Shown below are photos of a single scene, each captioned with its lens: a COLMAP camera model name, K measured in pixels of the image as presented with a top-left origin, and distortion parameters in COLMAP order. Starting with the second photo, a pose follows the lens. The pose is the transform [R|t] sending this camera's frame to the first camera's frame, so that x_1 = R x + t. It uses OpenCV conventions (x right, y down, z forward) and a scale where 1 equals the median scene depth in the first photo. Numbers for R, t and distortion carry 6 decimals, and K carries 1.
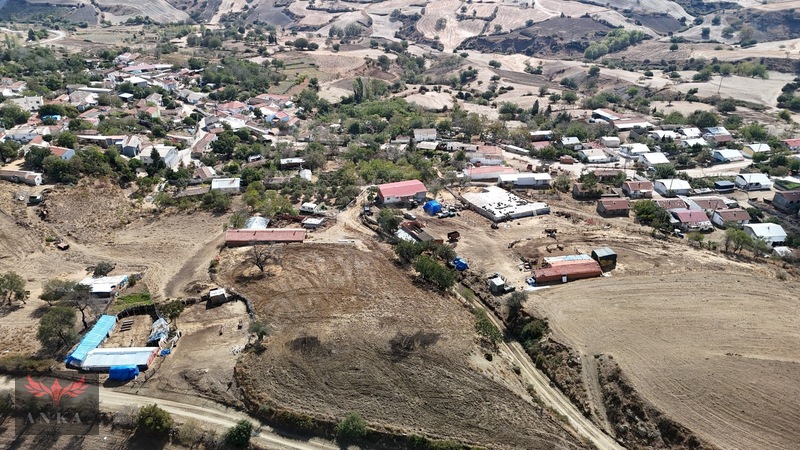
lens RADIAL K [[584.5, 0, 398.3], [0, 584.5, 222.5], [0, 0, 1]] dist [0.083534, -0.080440]
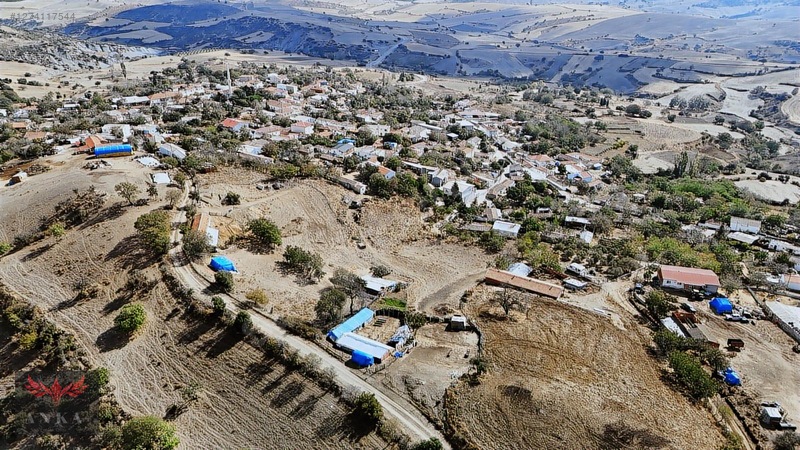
lens RADIAL K [[584.5, 0, 398.9], [0, 584.5, 223.8], [0, 0, 1]] dist [0.083534, -0.080440]
pose [[0.848918, 0.221225, -0.479998, 0.047763], [-0.264033, 0.964250, -0.022556, 0.002888], [0.457848, 0.145884, 0.876979, -0.004961]]
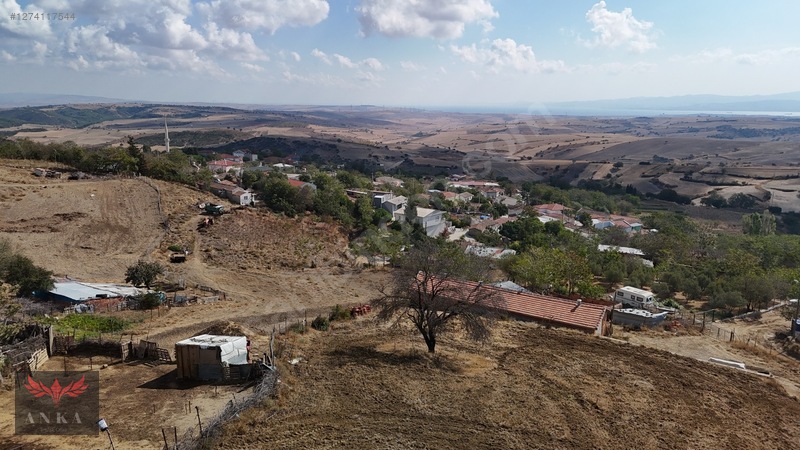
lens RADIAL K [[584.5, 0, 398.2], [0, 584.5, 227.1], [0, 0, 1]] dist [0.083534, -0.080440]
pose [[0.829198, 0.110712, -0.547880, -0.060795], [-0.276515, 0.933095, -0.229943, 0.070381], [0.485767, 0.342165, 0.804334, 0.522941]]
